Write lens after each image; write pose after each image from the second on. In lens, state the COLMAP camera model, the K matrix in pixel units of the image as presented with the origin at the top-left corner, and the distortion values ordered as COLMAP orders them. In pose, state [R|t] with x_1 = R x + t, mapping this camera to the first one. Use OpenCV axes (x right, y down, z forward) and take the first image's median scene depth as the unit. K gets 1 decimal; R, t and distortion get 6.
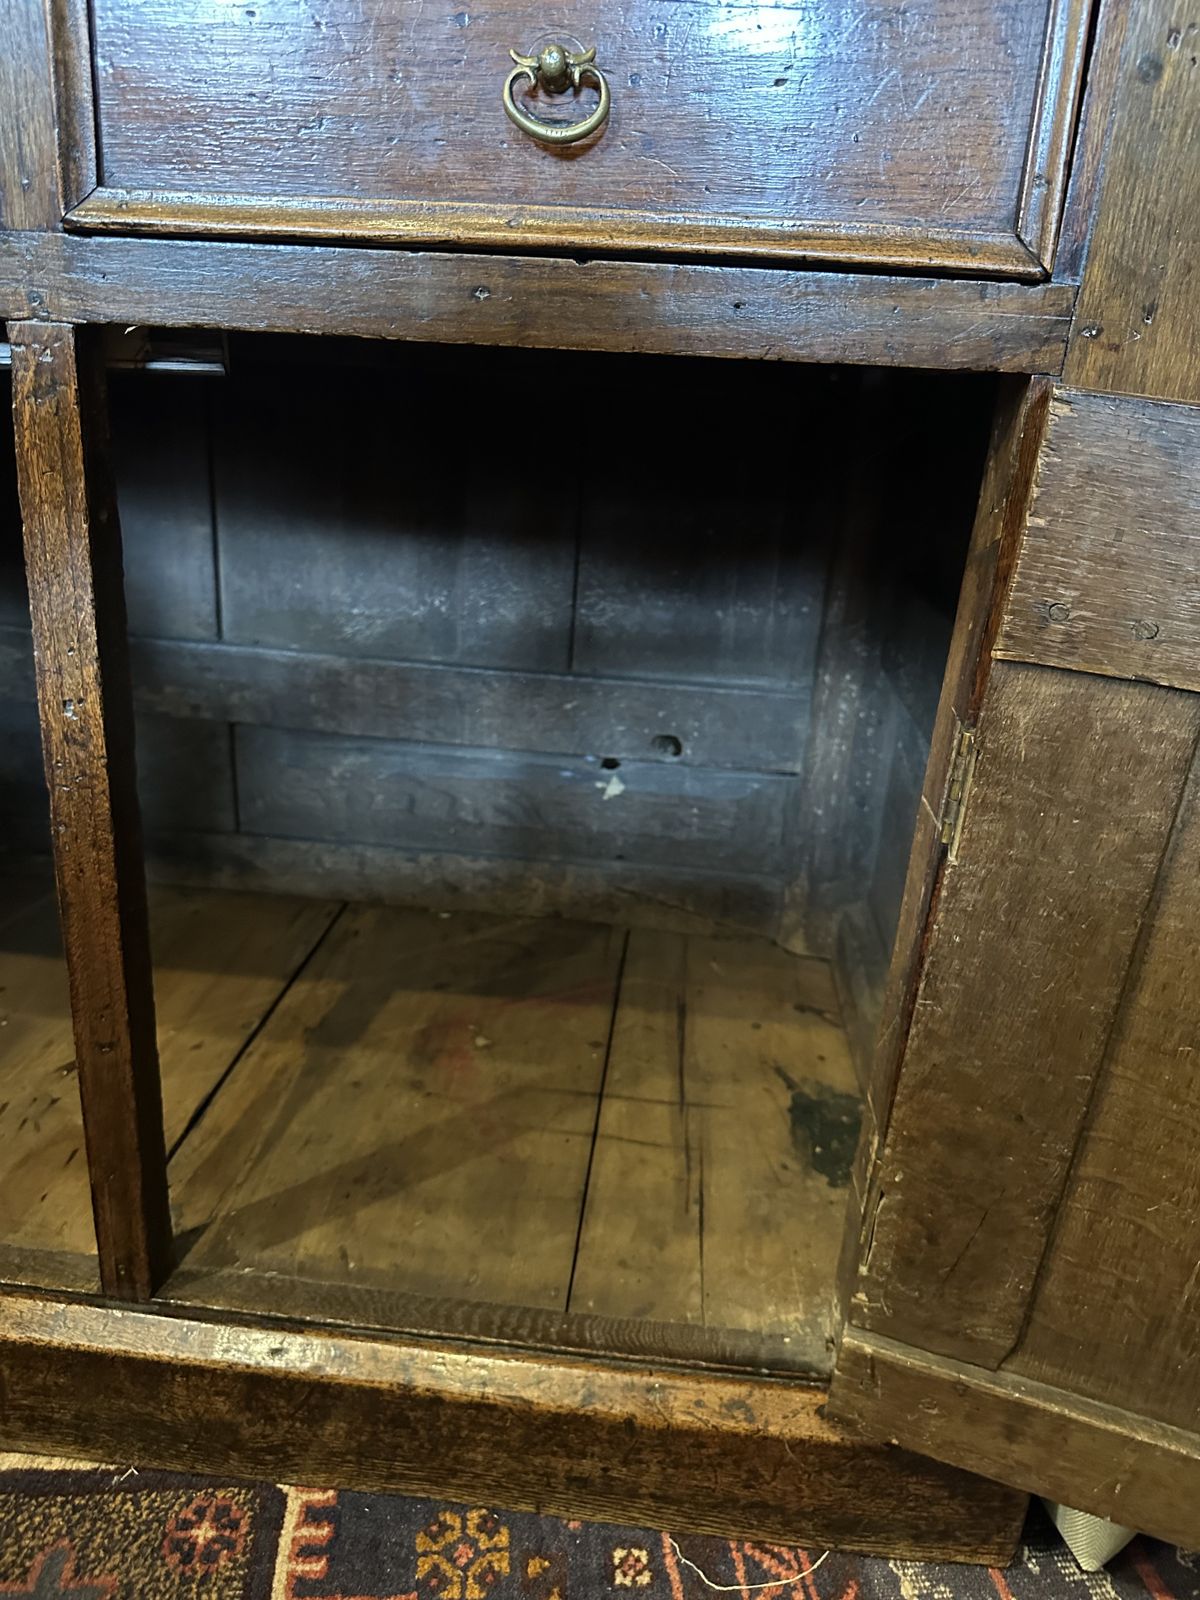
lens RADIAL K [[1137.6, 0, 599.0], [0, 1137.6, 799.5], [0, 0, 1]] dist [0.002061, -0.014971]
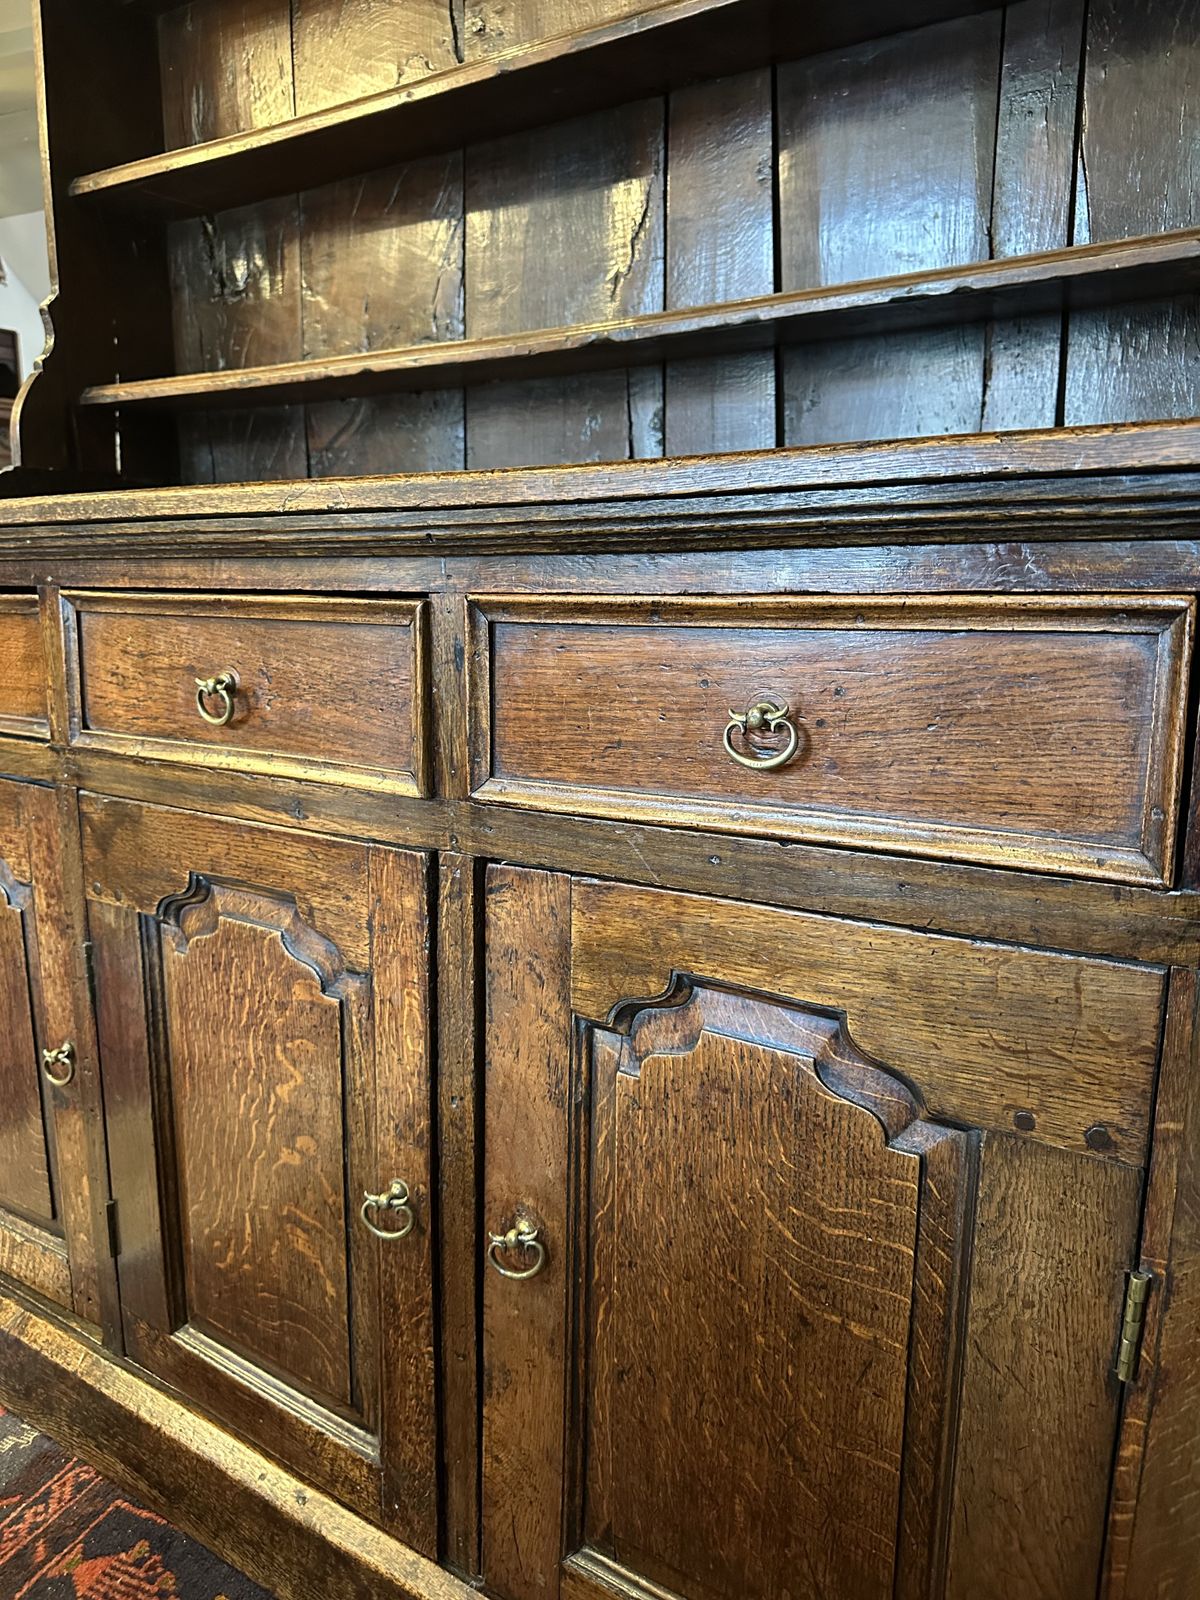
lens RADIAL K [[1147.7, 0, 604.2], [0, 1147.7, 791.4], [0, 0, 1]] dist [0.022922, -0.035819]
pose [[0.872486, 0.027632, -0.487856, 0.307871], [-0.122308, 0.978968, -0.163289, -0.202318], [0.473084, 0.202136, 0.857516, -0.166933]]
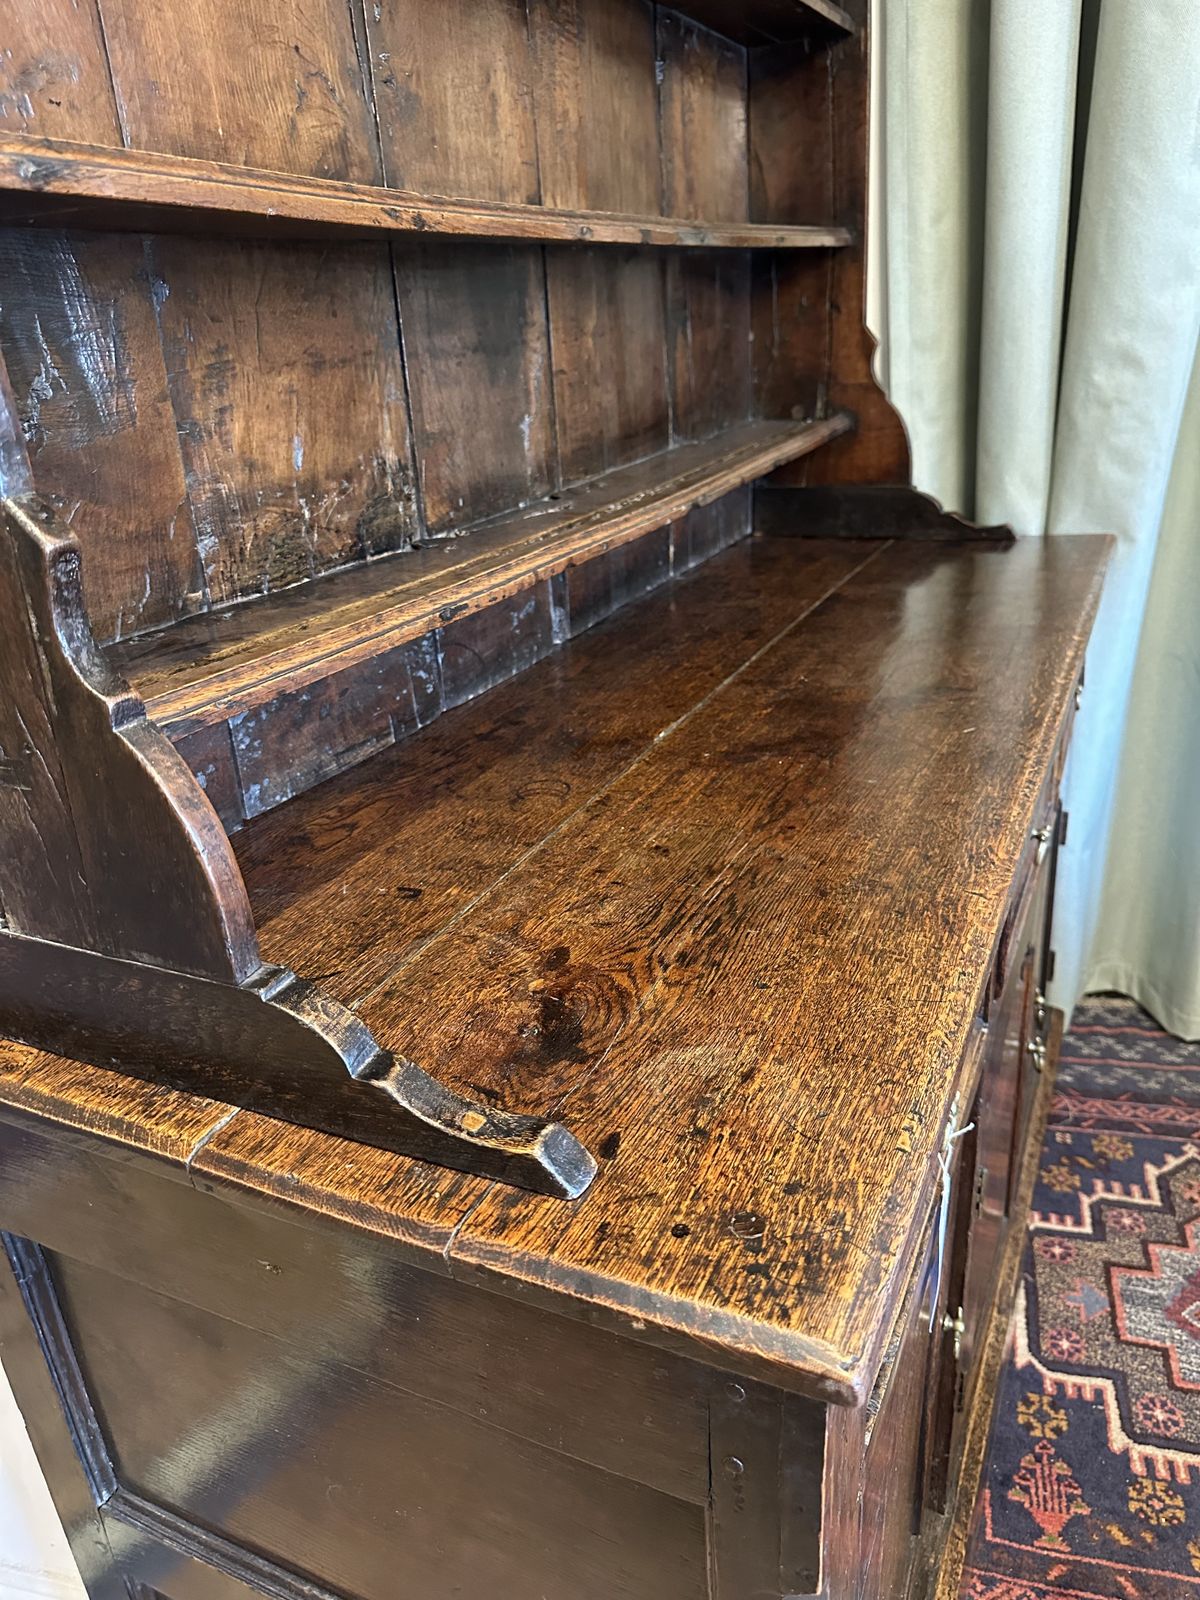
lens RADIAL K [[1150.2, 0, 619.8], [0, 1150.2, 812.6], [0, 0, 1]] dist [0.016875, -0.030579]
pose [[0.332463, -0.451299, 0.828129, -2.206706], [0.410121, 0.859889, 0.303958, -1.234154], [-0.849275, 0.238578, 0.470969, 0.412444]]
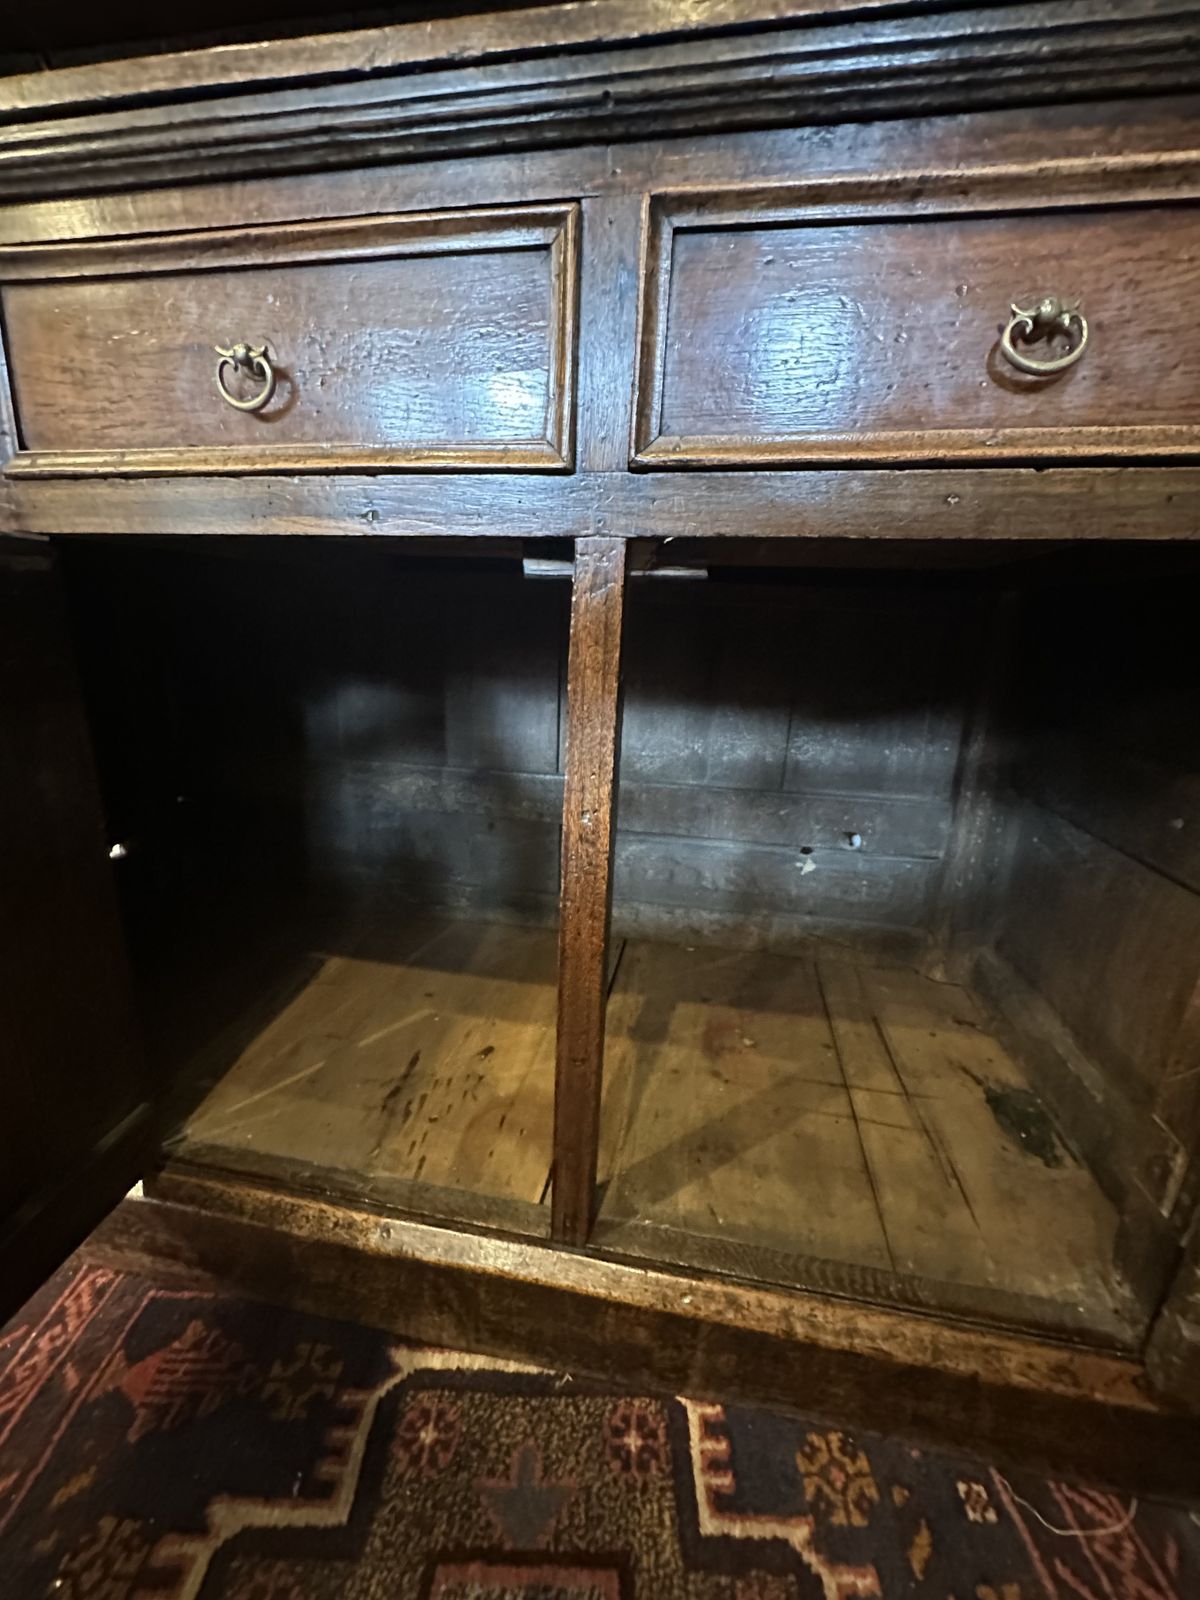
lens RADIAL K [[643.9, 0, 597.4], [0, 643.9, 803.9], [0, 0, 1]] dist [-0.007480, 0.001583]
pose [[0.994827, -0.003397, -0.101526, -0.306943], [-0.006267, 0.995485, -0.094716, -0.017741], [0.101390, 0.094862, 0.990314, 0.187124]]
